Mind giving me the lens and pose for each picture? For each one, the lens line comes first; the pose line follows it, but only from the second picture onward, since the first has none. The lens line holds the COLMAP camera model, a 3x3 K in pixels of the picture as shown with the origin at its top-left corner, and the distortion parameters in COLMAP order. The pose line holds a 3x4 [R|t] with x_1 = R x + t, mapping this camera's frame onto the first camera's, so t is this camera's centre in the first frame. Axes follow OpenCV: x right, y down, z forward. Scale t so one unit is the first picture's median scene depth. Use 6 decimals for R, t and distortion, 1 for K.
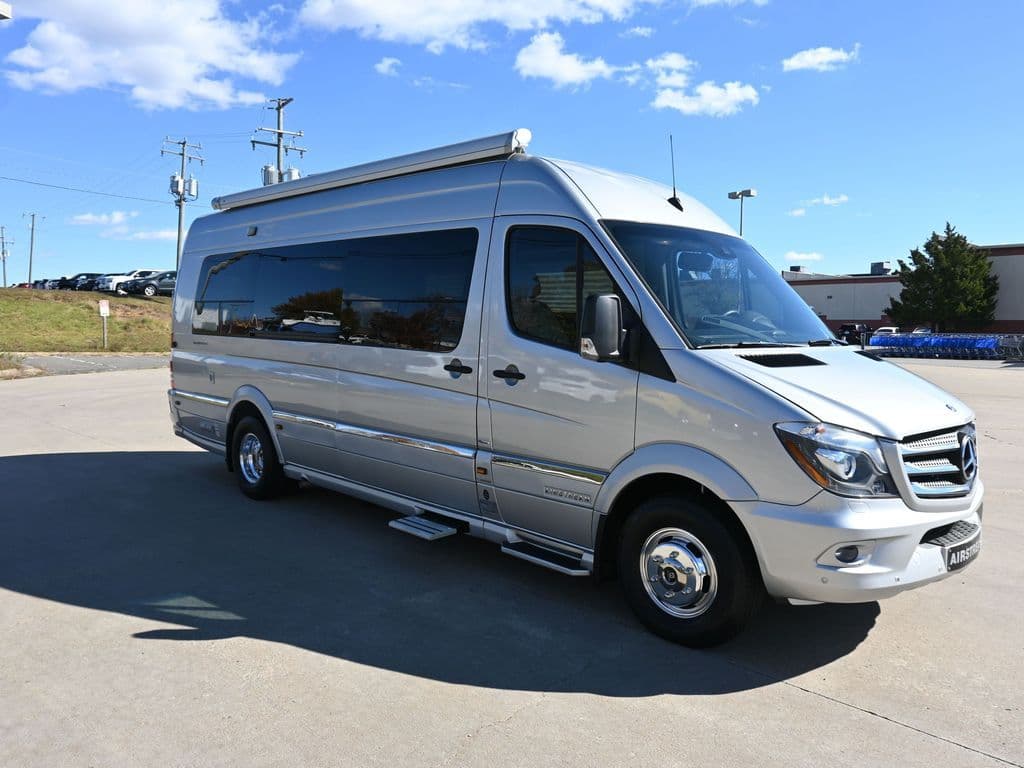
lens RADIAL K [[741.5, 0, 512.0], [0, 741.5, 384.0], [0, 0, 1]] dist [-0.014954, -0.004835]
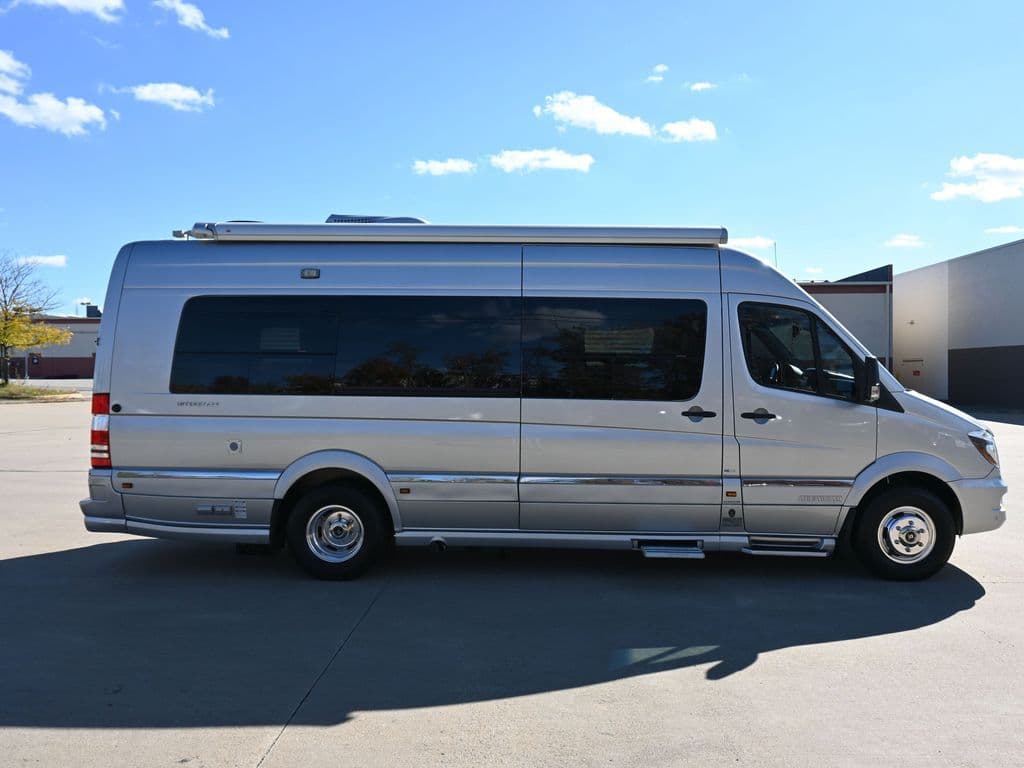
lens RADIAL K [[741.5, 0, 512.0], [0, 741.5, 384.0], [0, 0, 1]] dist [-0.014954, -0.004835]
pose [[0.758857, -0.031899, 0.650475, -1.125213], [0.064463, 0.997574, -0.026283, -0.059165], [-0.648059, 0.061876, 0.759073, 0.280035]]
